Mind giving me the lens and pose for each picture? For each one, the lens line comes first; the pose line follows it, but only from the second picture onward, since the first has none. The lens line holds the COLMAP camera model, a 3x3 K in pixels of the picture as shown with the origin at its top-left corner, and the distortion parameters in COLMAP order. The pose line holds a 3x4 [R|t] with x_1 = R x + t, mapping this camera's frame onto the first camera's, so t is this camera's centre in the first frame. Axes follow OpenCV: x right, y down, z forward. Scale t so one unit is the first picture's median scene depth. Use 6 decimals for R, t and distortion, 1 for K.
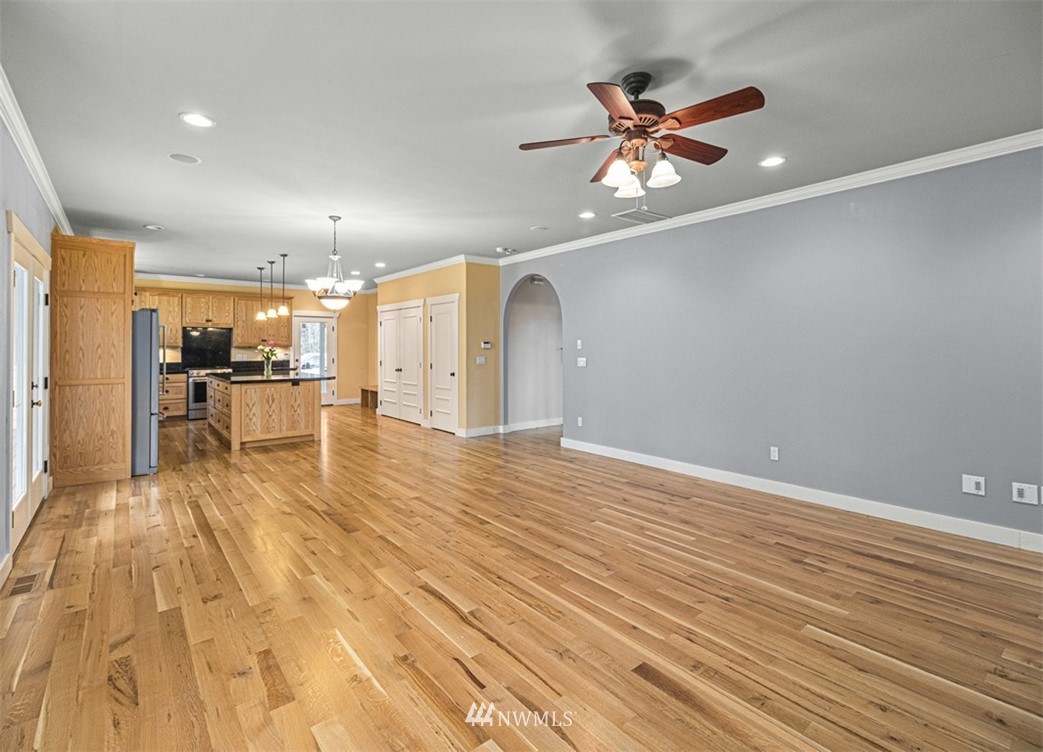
lens RADIAL K [[490.6, 0, 512.0], [0, 490.6, 343.4], [0, 0, 1]] dist [0.000153, -0.000102]
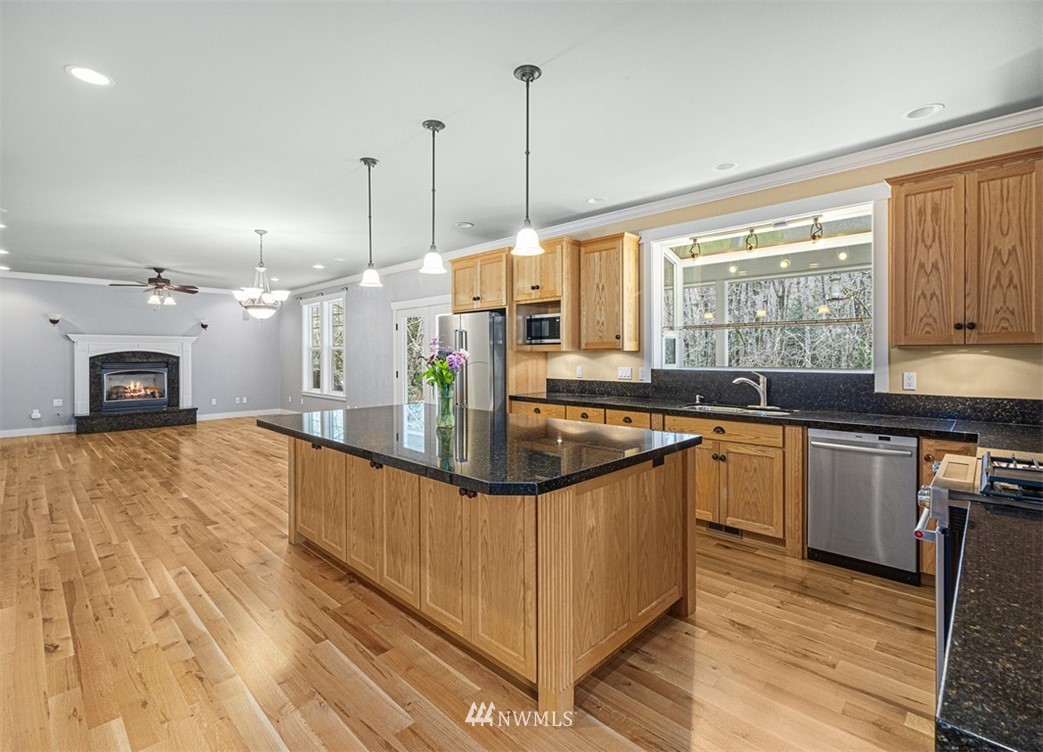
lens RADIAL K [[486.1, 0, 512.9], [0, 486.1, 359.4], [0, 0, 1]] dist [-0.000376, 0.000709]
pose [[-0.992629, 0.007990, -0.120930, -1.101524], [0.007665, 0.999966, 0.003155, 0.027117], [0.120951, 0.002204, -0.992656, 2.993724]]
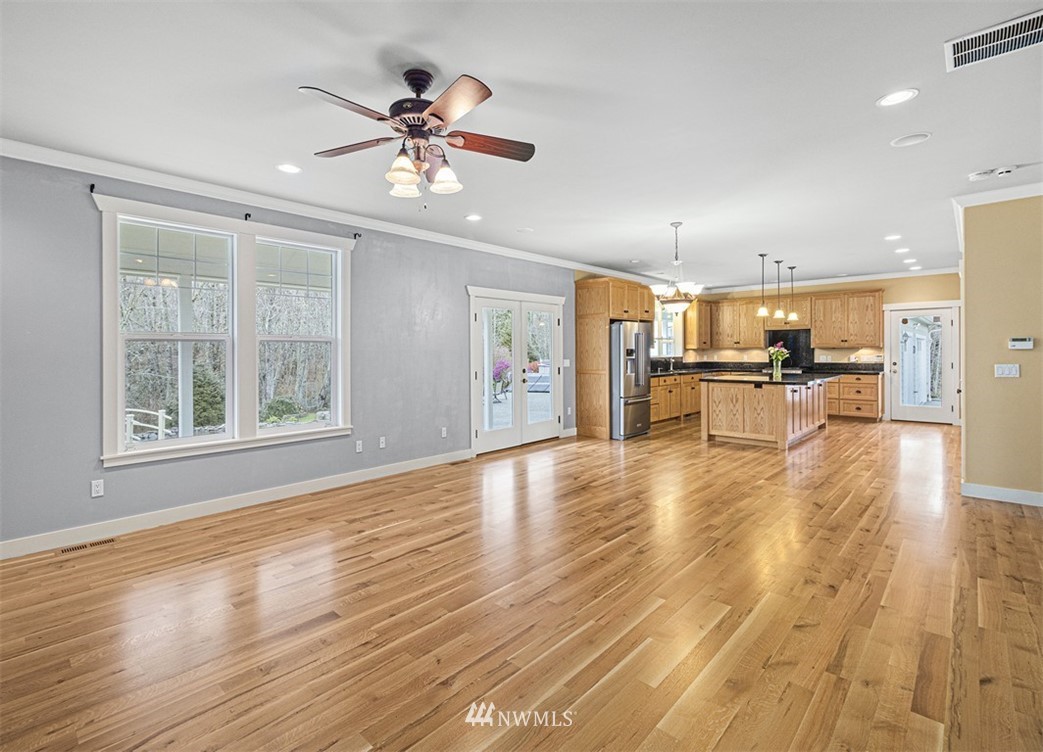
lens RADIAL K [[486.1, 0, 512.9], [0, 486.1, 359.4], [0, 0, 1]] dist [-0.000376, 0.000709]
pose [[0.141591, 0.018929, -0.989744, 0.860635], [0.013644, 0.999685, 0.021071, 0.003248], [0.989831, -0.016488, 0.141288, 0.728477]]
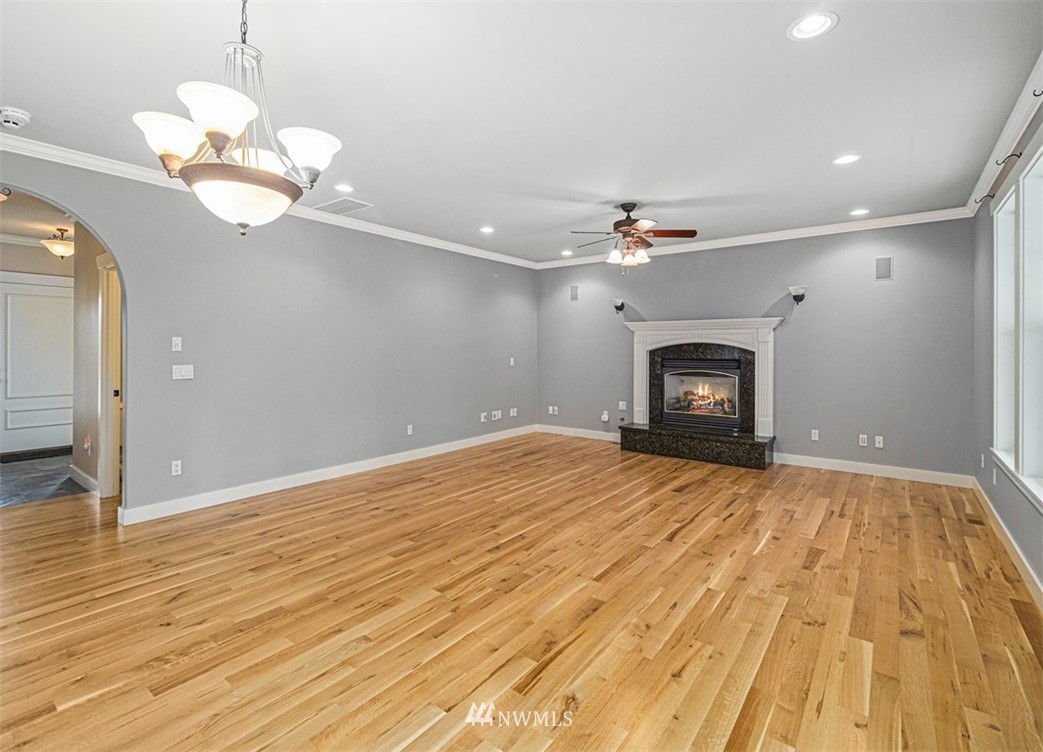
lens RADIAL K [[490.6, 0, 512.0], [0, 490.6, 343.4], [0, 0, 1]] dist [0.000153, -0.000102]
pose [[-0.234438, 0.012305, 0.972053, -1.005390], [-0.009735, 0.999840, -0.015005, 0.011381], [-0.972082, -0.012980, -0.234281, 1.293385]]
